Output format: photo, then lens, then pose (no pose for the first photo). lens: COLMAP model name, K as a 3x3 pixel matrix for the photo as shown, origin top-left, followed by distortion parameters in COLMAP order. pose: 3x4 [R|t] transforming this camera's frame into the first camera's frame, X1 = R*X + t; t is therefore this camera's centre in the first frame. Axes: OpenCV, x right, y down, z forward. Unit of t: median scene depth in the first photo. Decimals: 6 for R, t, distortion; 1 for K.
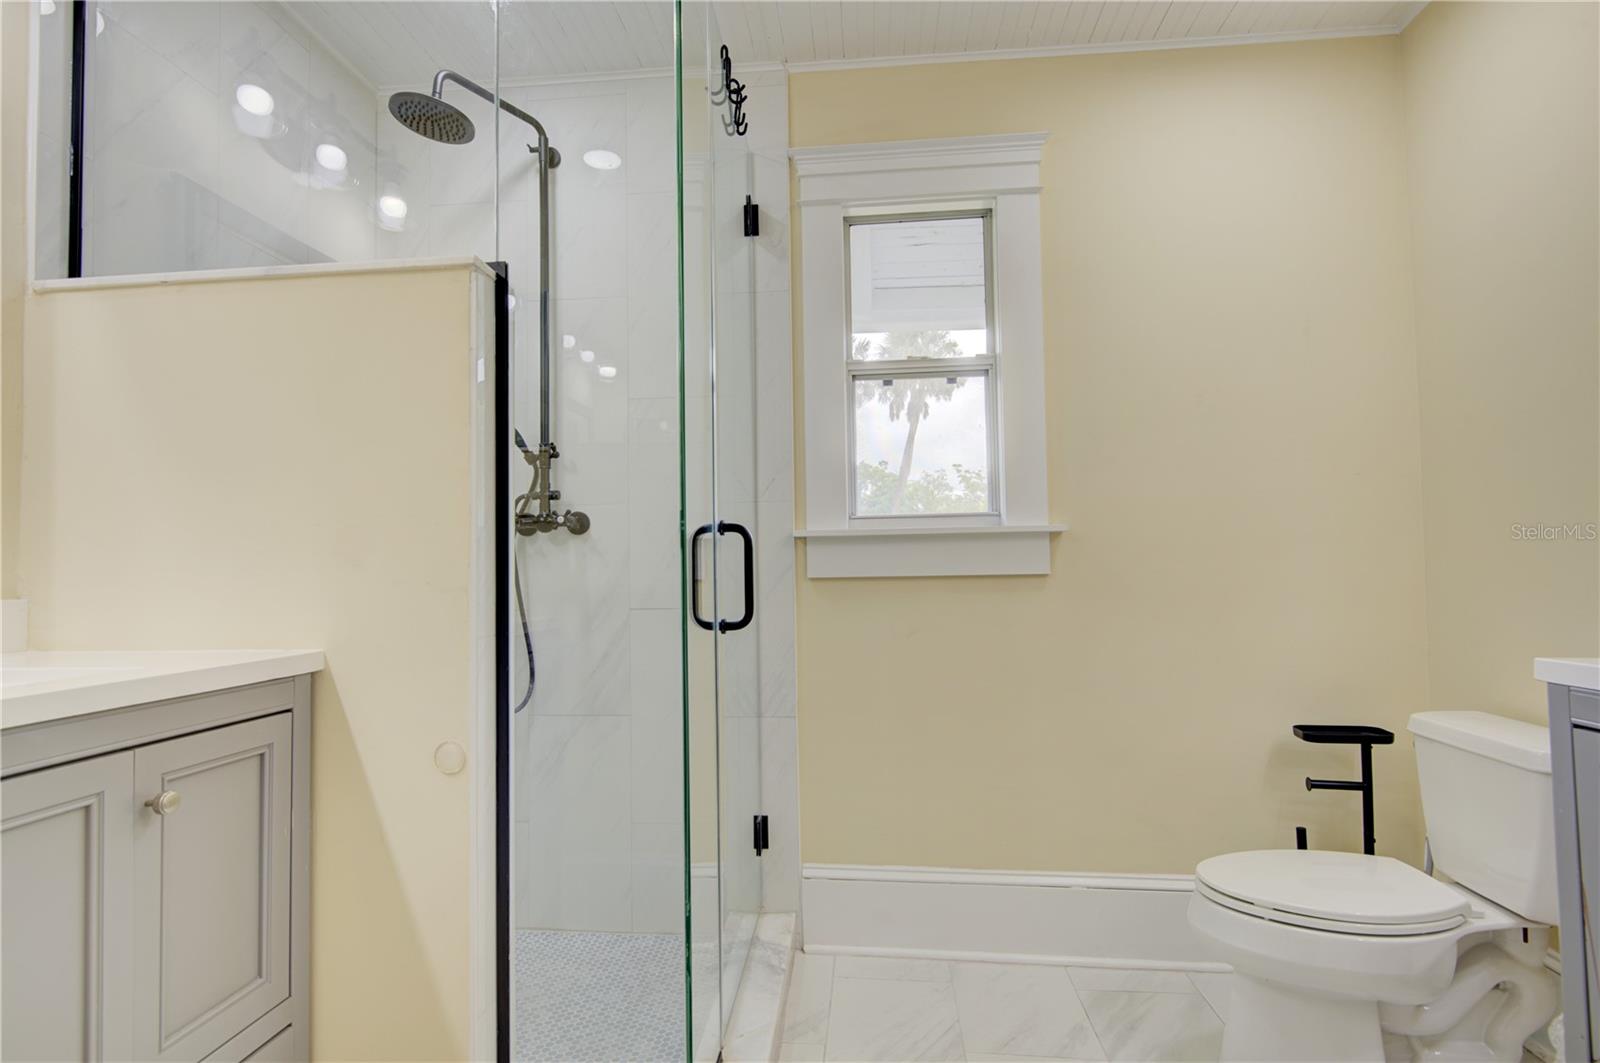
lens RADIAL K [[862.3, 0, 769.3], [0, 862.3, 553.5], [0, 0, 1]] dist [-0.000538, 0.036294]
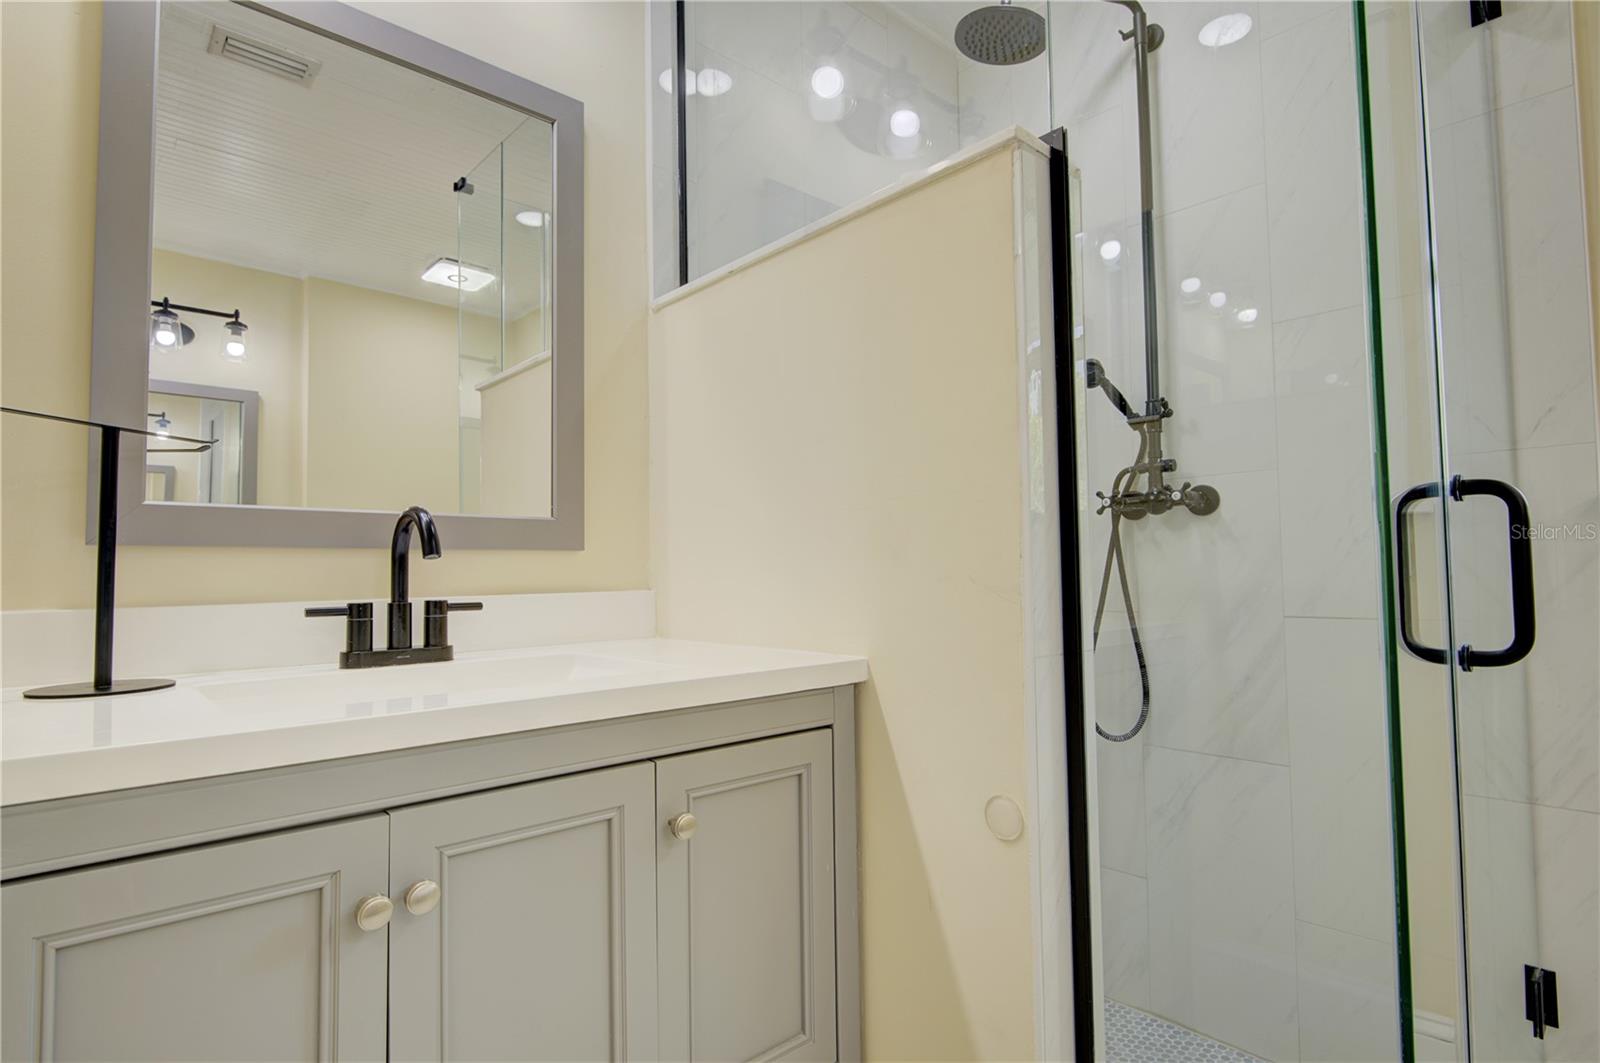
lens RADIAL K [[804.5, 0, 800.0], [0, 804.5, 531.5], [0, 0, 1]] dist [-0.001311, -0.007408]
pose [[0.759589, -0.028660, -0.649772, -0.038009], [0.015283, 0.999539, -0.026222, 0.006117], [0.650224, 0.009987, 0.759677, 0.273529]]
